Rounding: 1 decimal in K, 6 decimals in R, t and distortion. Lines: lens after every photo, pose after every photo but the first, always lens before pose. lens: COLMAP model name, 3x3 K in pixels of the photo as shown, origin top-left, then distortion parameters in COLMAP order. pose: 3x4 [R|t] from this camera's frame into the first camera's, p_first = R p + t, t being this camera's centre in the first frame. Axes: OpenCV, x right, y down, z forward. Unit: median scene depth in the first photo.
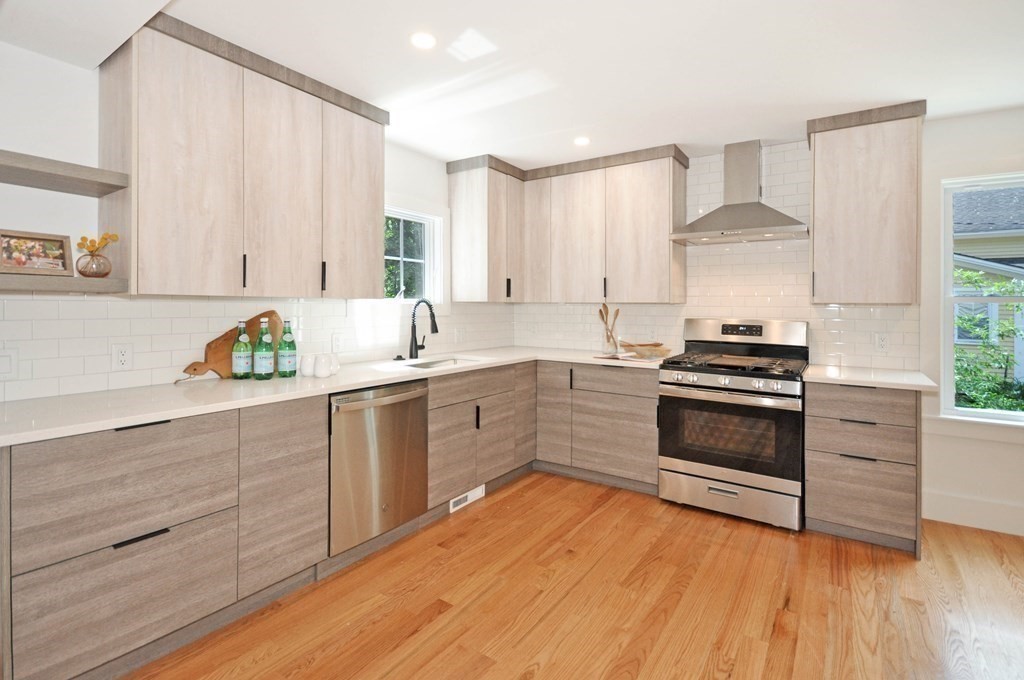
lens RADIAL K [[461.7, 0, 508.4], [0, 461.7, 311.0], [0, 0, 1]] dist [-0.000634, -0.000217]
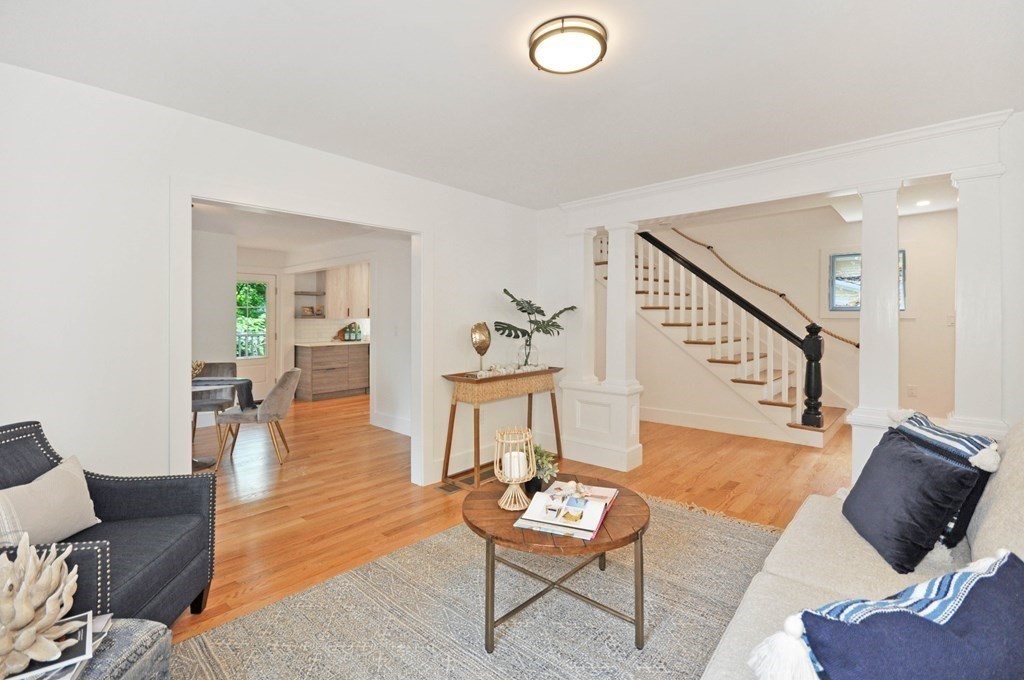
lens RADIAL K [[467.9, 0, 513.5], [0, 467.9, 319.6], [0, 0, 1]] dist [0.001501, -0.000157]
pose [[0.995758, -0.001617, -0.092002, 1.081767], [0.000476, 0.999923, -0.012421, 0.023115], [0.092015, 0.012324, 0.995681, -2.578349]]
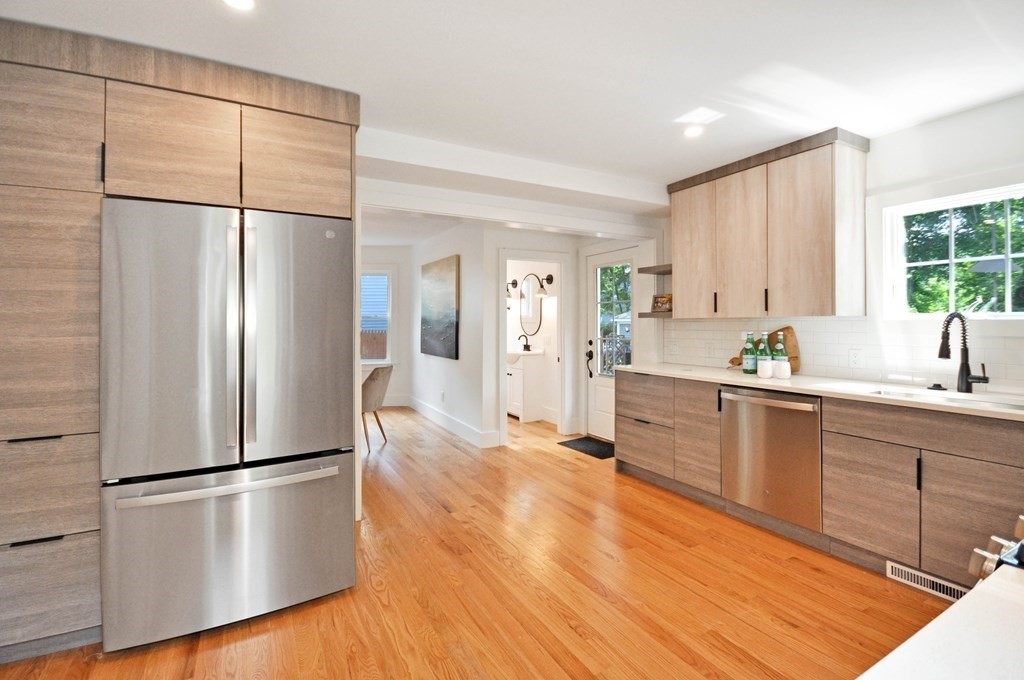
lens RADIAL K [[467.9, 0, 513.5], [0, 467.9, 319.6], [0, 0, 1]] dist [0.001501, -0.000157]
pose [[-0.397737, -0.006353, -0.917477, 1.144335], [-0.003856, 0.999979, -0.005253, -0.011732], [0.917491, 0.001449, -0.397753, 0.919353]]
